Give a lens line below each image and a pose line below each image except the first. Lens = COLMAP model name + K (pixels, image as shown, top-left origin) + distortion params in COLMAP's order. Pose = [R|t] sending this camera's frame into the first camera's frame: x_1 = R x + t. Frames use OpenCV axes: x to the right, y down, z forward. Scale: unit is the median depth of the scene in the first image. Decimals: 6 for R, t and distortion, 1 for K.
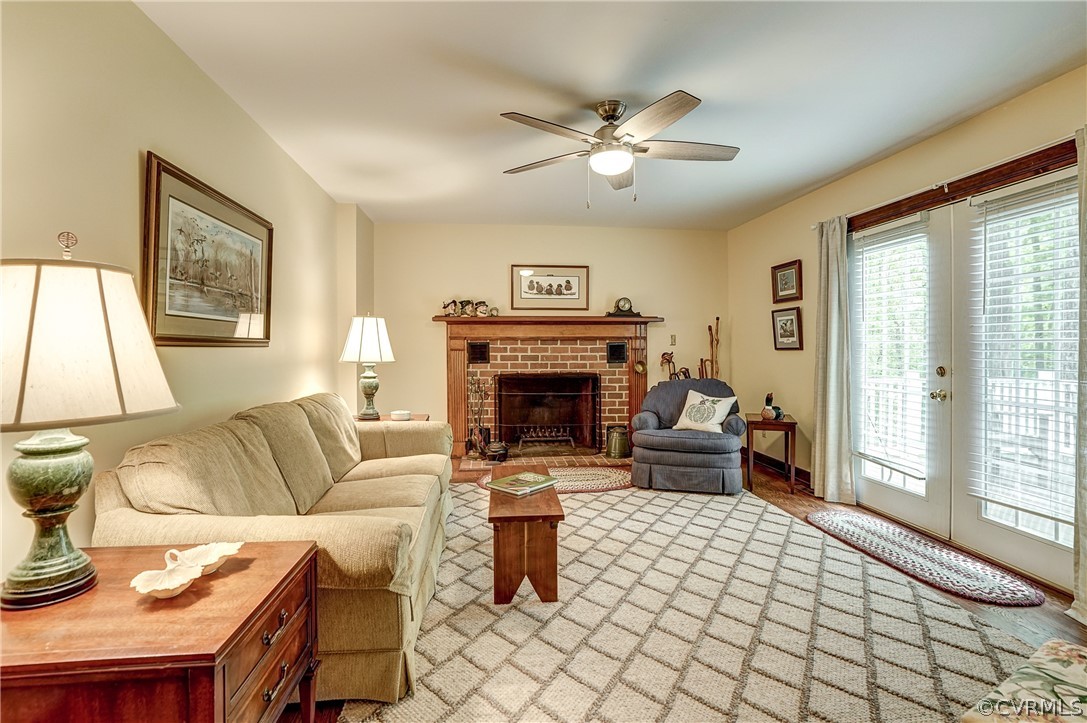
lens RADIAL K [[501.3, 0, 547.7], [0, 501.3, 355.6], [0, 0, 1]] dist [-0.028266, 0.000174]
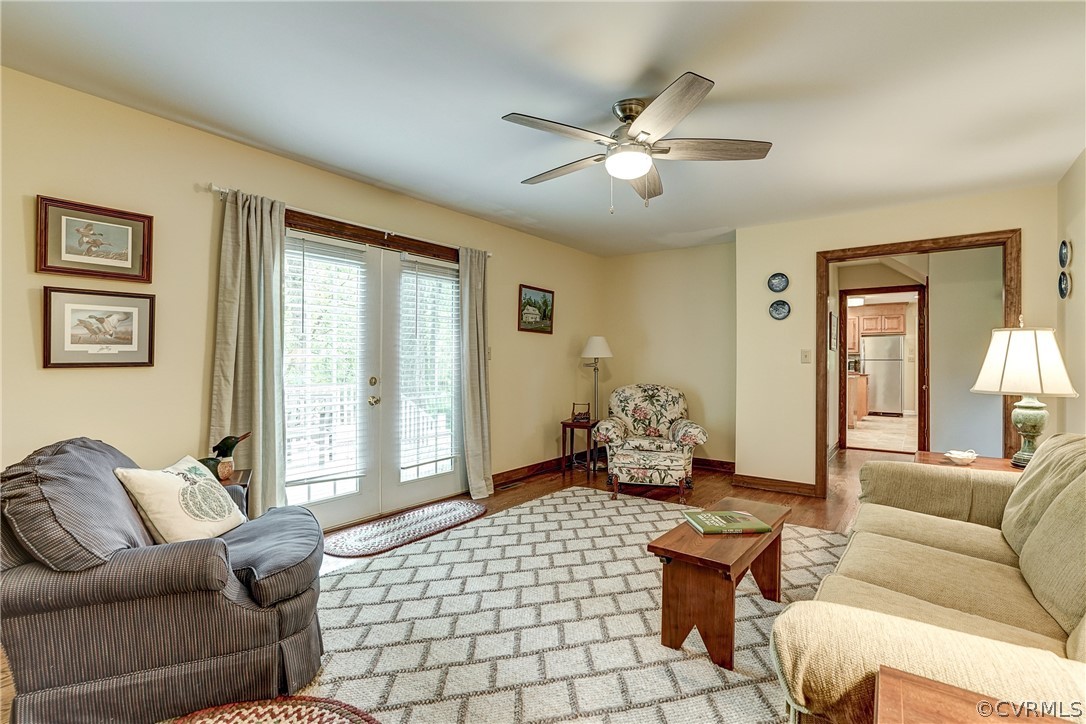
lens RADIAL K [[517.1, 0, 533.4], [0, 517.1, 358.7], [0, 0, 1]] dist [-0.059103, 0.032914]
pose [[-0.713838, -0.000360, 0.700310, -0.363048], [0.009315, 0.999907, 0.010009, -0.031289], [-0.700248, 0.013668, -0.713768, 1.577485]]
